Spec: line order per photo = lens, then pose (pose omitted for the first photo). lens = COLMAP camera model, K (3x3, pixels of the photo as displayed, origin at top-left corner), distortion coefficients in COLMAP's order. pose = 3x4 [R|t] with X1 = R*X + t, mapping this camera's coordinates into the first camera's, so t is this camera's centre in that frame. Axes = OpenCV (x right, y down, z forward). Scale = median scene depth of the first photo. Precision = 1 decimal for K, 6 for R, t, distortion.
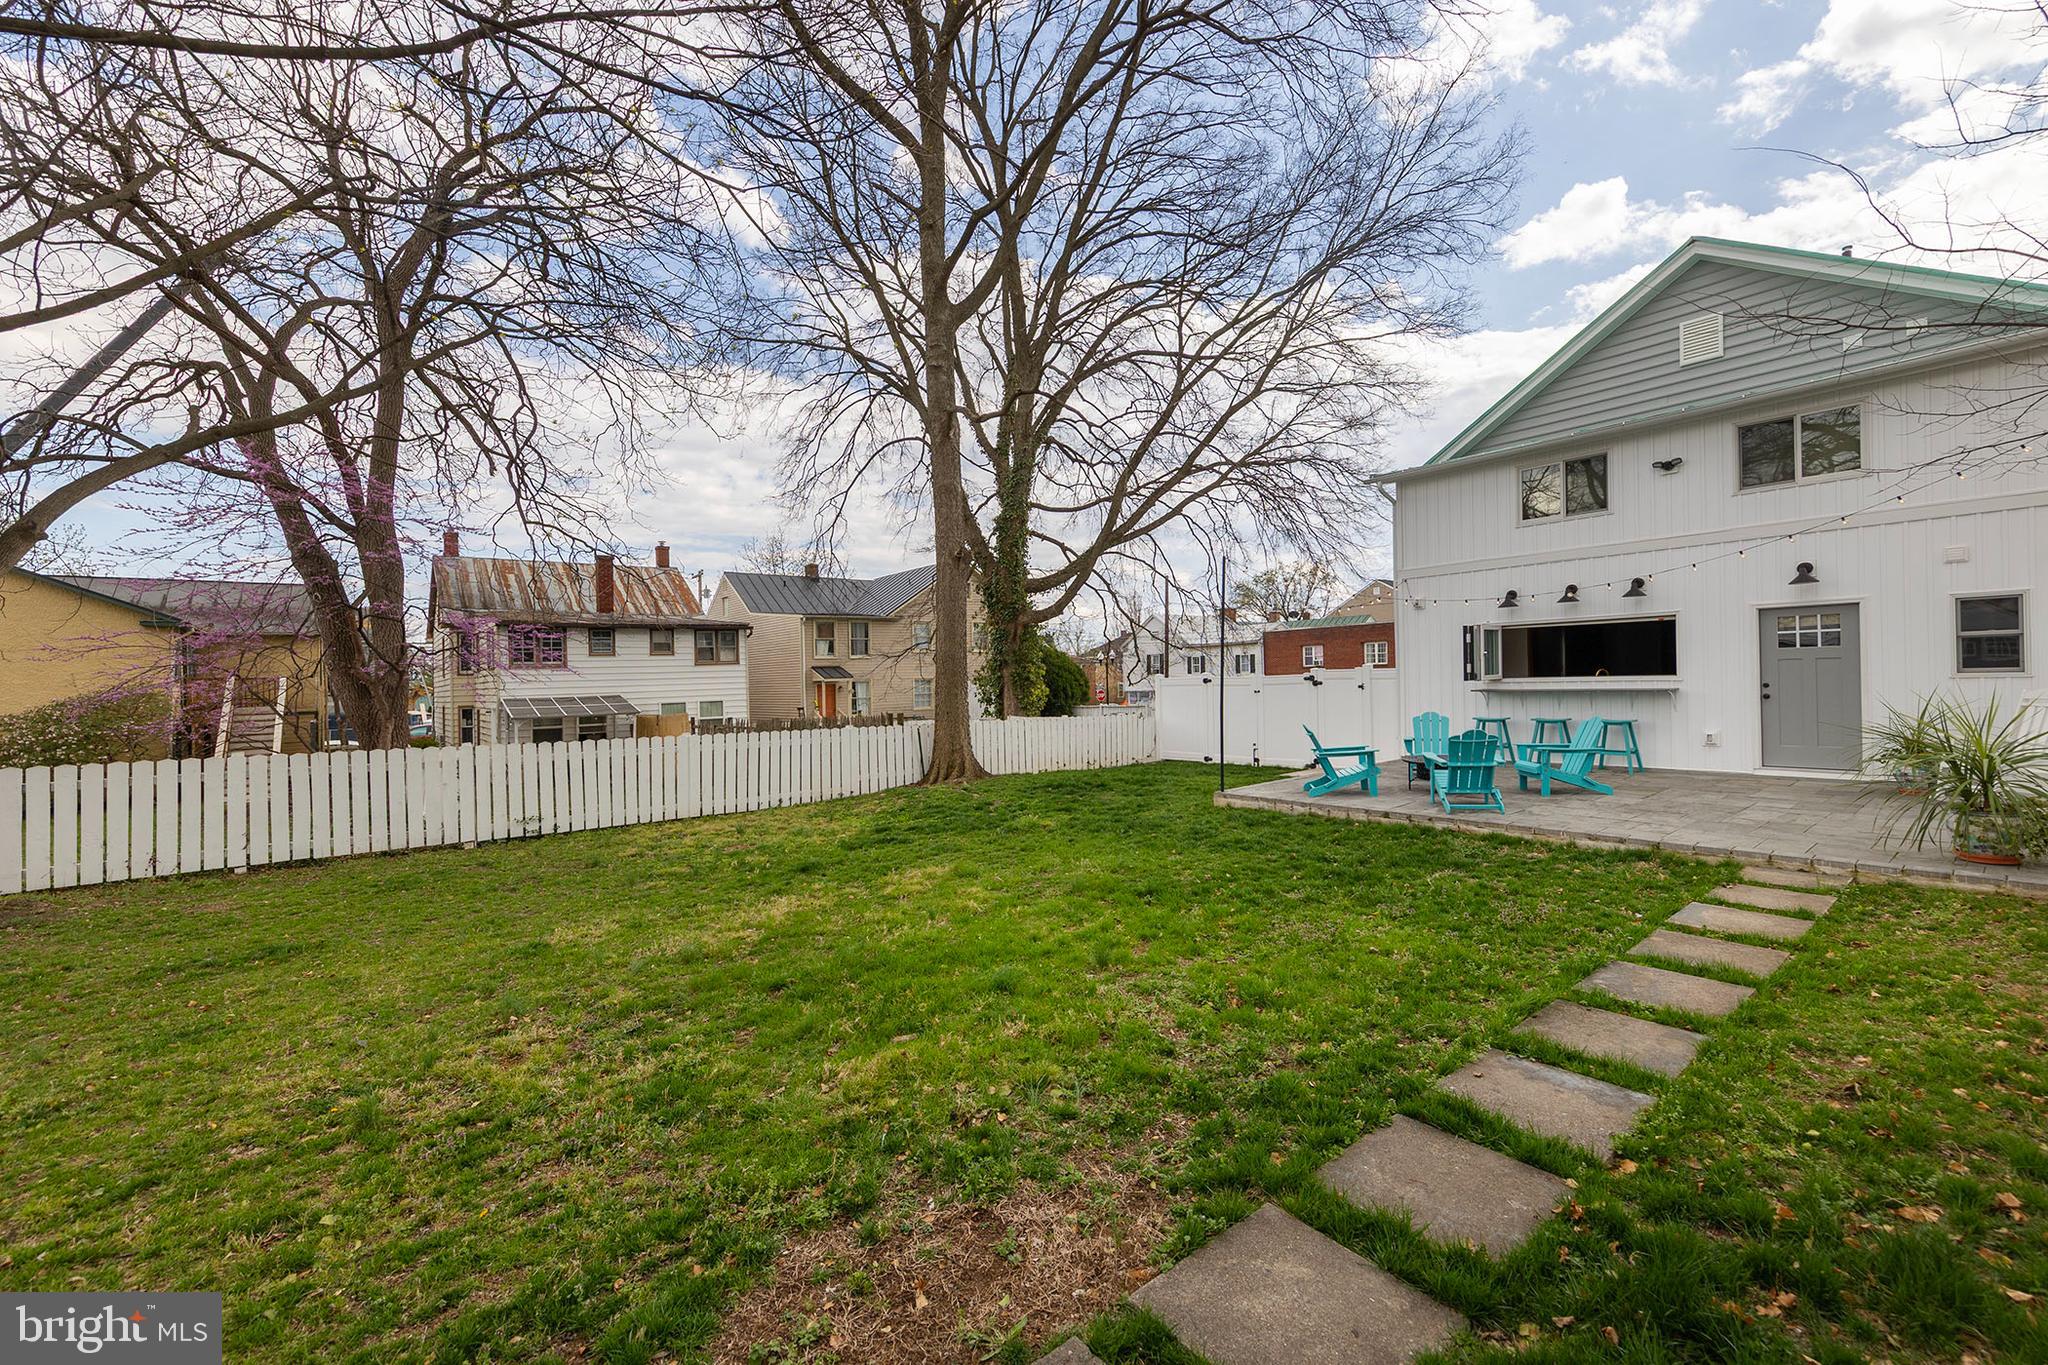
lens RADIAL K [[800.5, 0, 1011.9], [0, 800.5, 689.7], [0, 0, 1]] dist [0.002411, 0.000462]
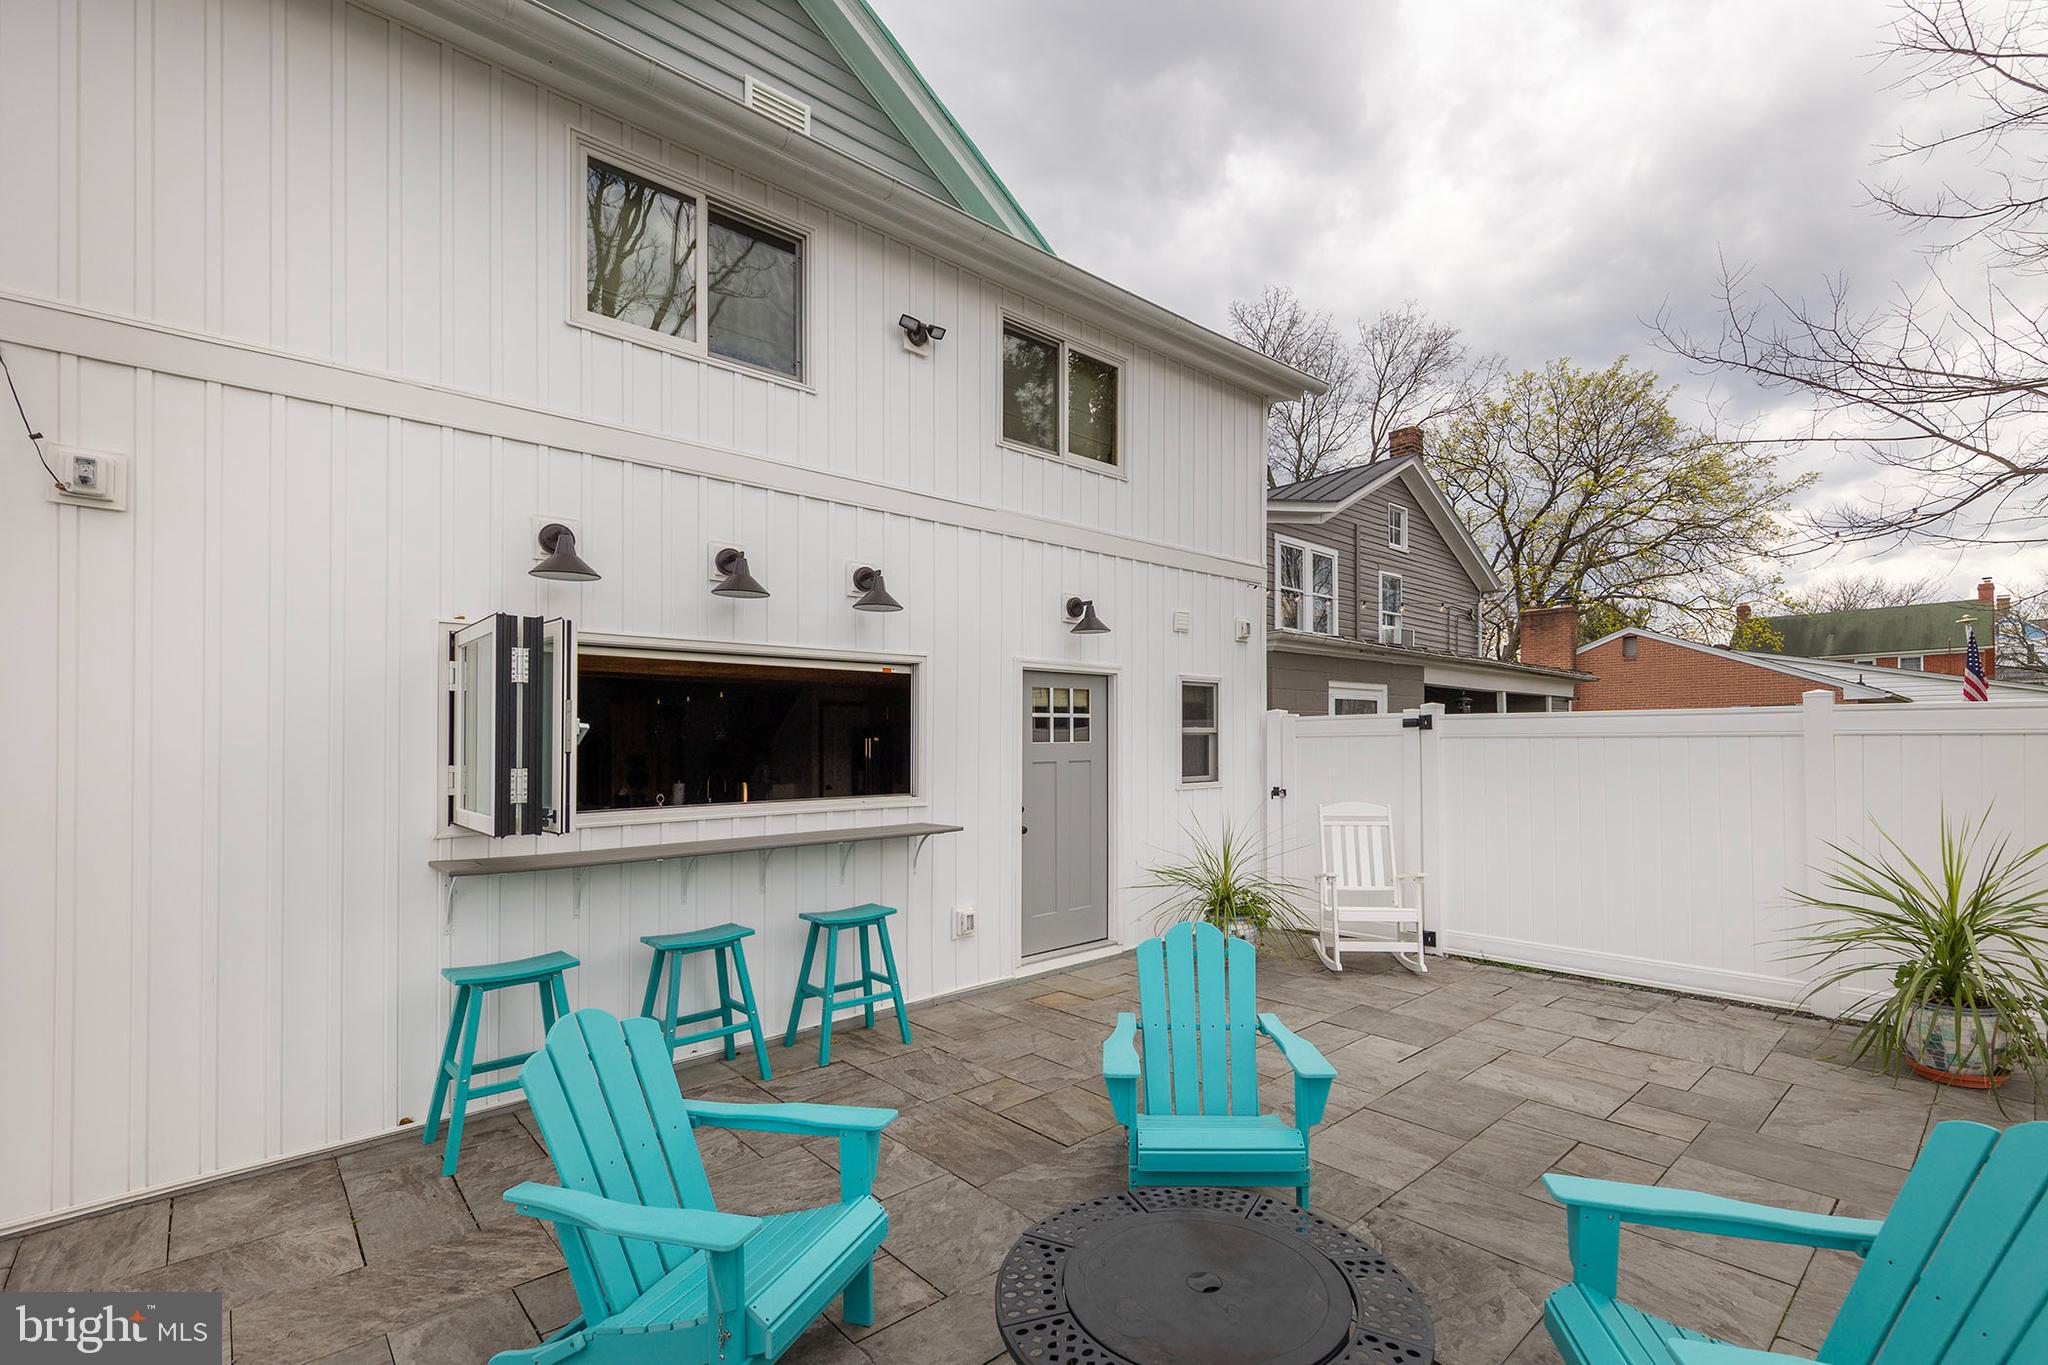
lens RADIAL K [[886.9, 0, 1098.3], [0, 886.9, 724.4], [0, 0, 1]] dist [0.001468, -0.000175]
pose [[-0.095232, 0.051378, 0.994128, 0.337609], [0.028532, 0.998398, -0.048865, -0.032760], [-0.995046, 0.023711, -0.096546, 1.013929]]
